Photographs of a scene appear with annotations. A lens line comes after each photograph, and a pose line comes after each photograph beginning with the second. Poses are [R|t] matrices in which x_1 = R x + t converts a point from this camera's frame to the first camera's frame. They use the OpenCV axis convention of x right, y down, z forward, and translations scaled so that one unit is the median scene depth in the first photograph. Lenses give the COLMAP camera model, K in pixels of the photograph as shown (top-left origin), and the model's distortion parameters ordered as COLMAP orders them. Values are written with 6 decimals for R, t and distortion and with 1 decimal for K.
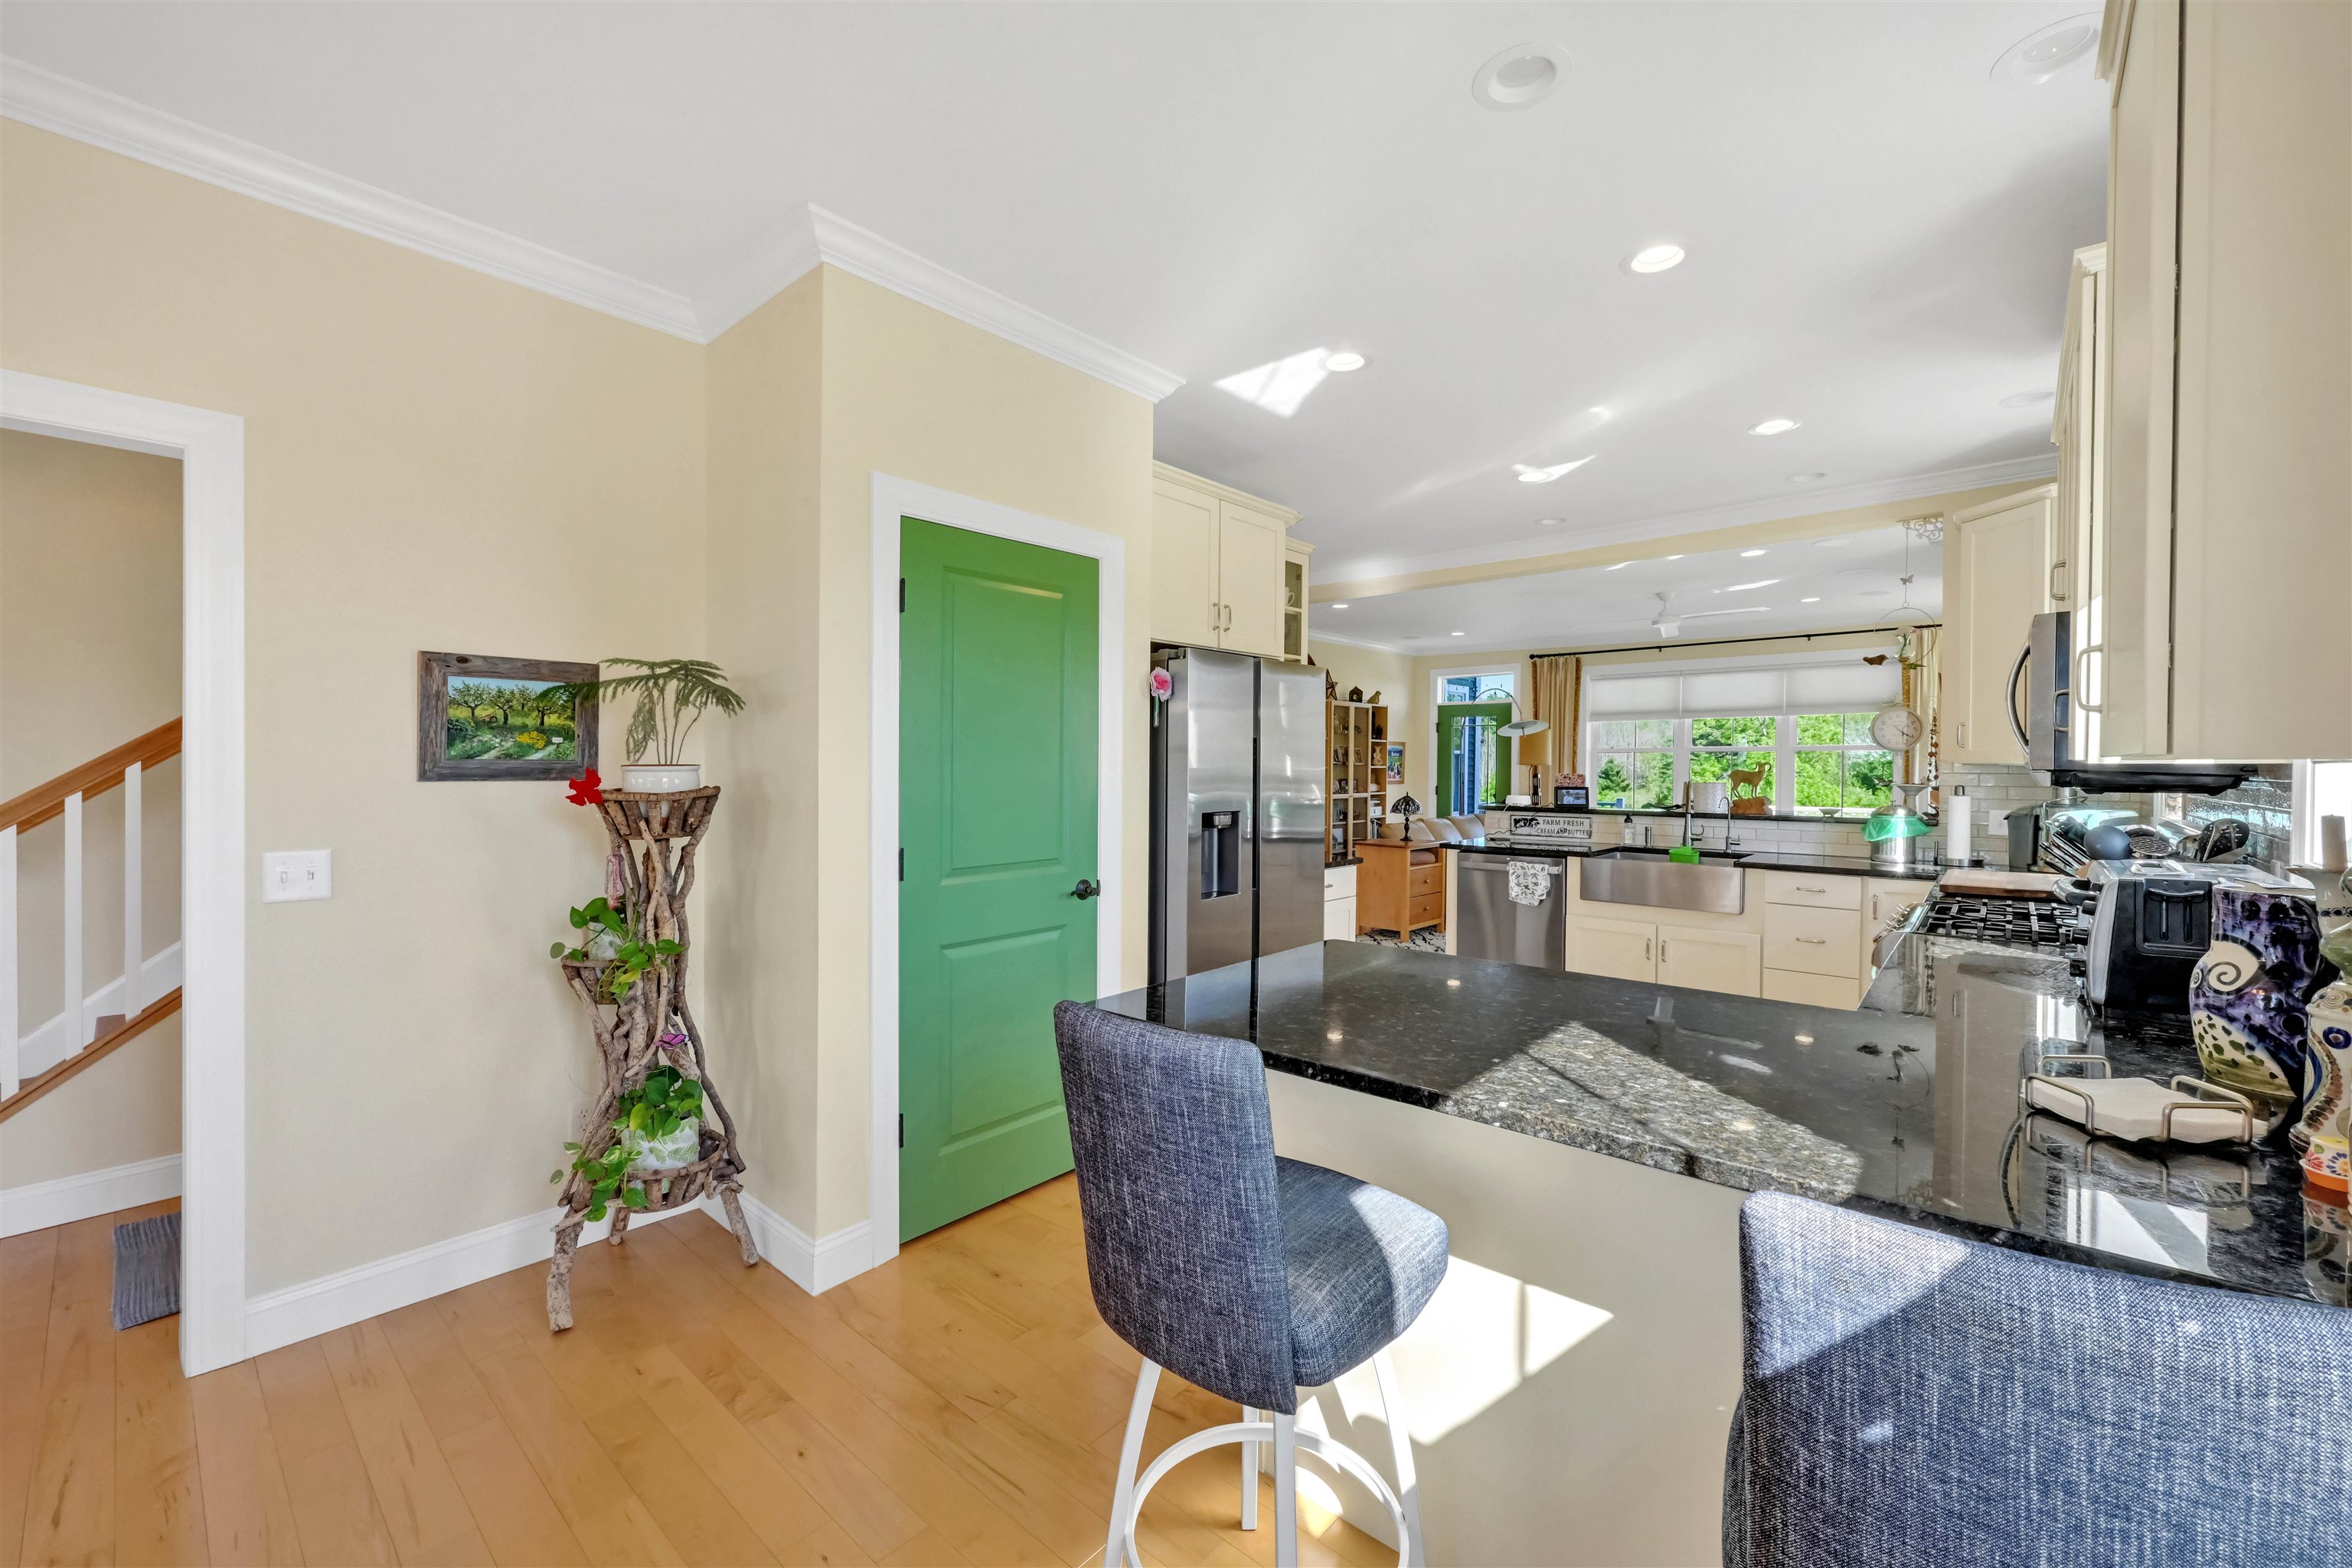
lens RADIAL K [[945.3, 0, 1176.0], [0, 945.3, 772.8], [0, 0, 1]] dist [-0.005081, -0.000485]
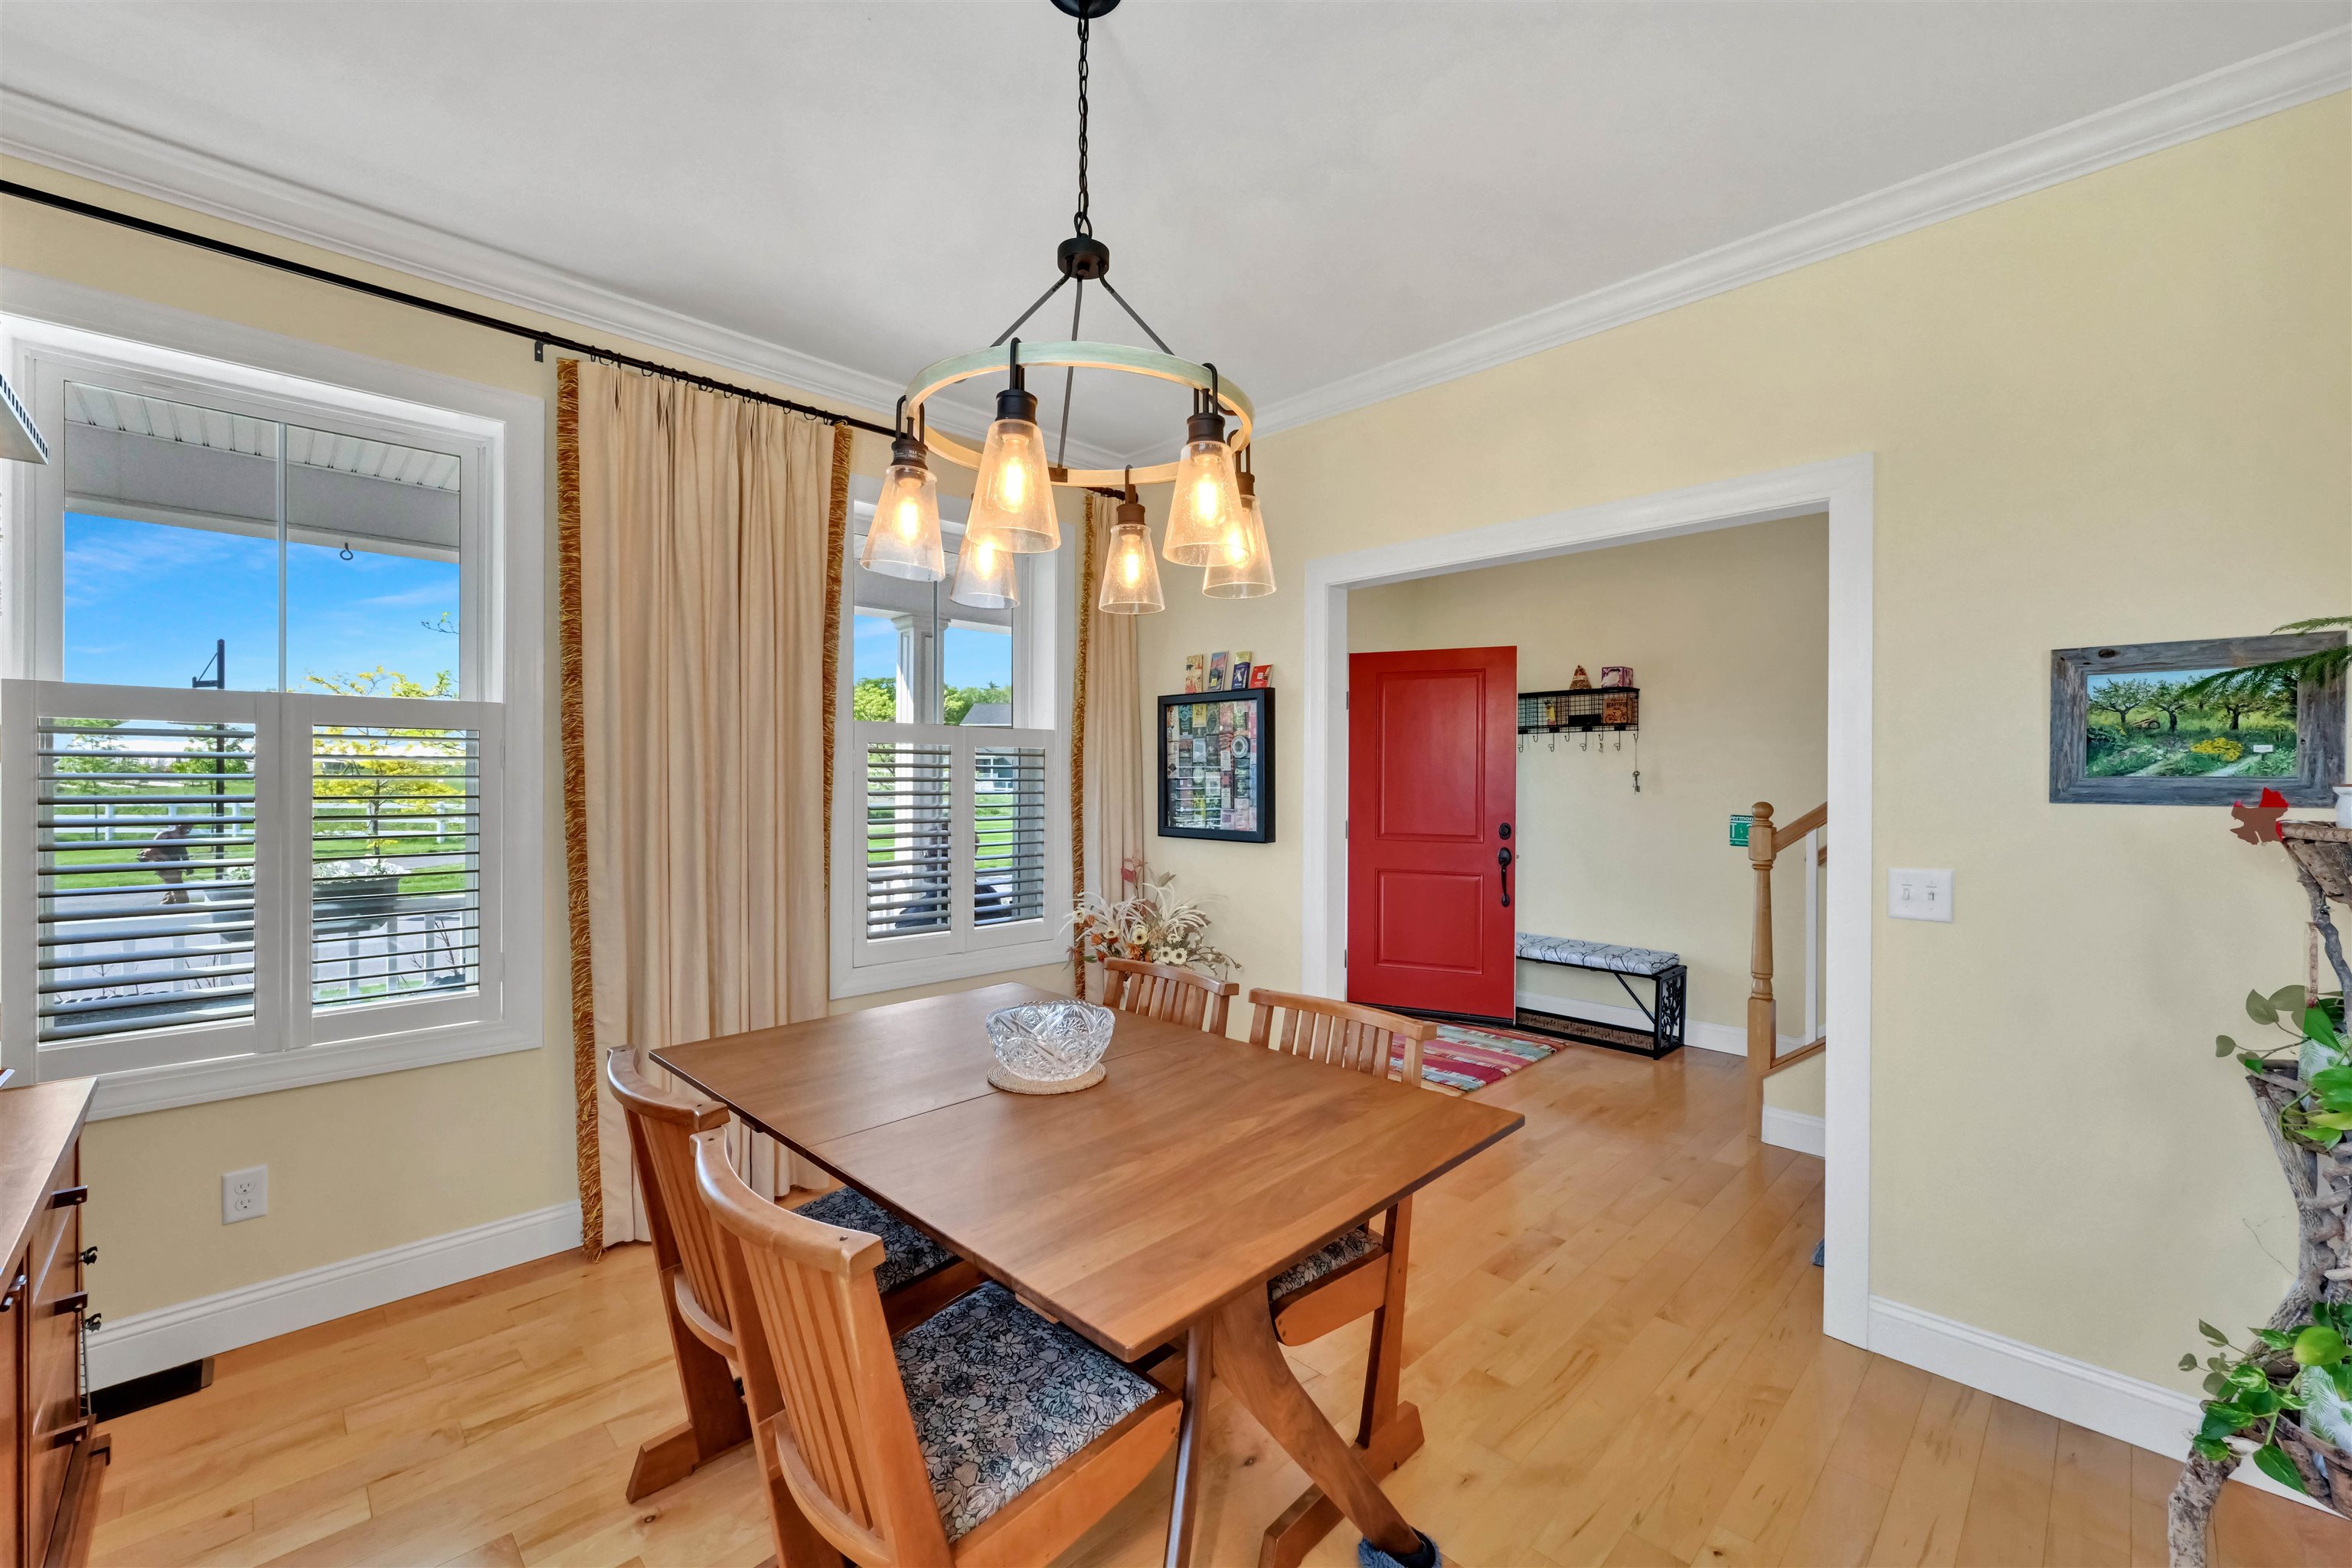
lens RADIAL K [[945.3, 0, 1176.0], [0, 945.3, 772.8], [0, 0, 1]] dist [-0.005081, -0.000485]
pose [[-0.073993, -0.006365, -0.997238, 0.065350], [-0.012698, 0.999905, -0.005440, -0.001895], [0.997178, 0.012260, -0.074066, 0.167877]]
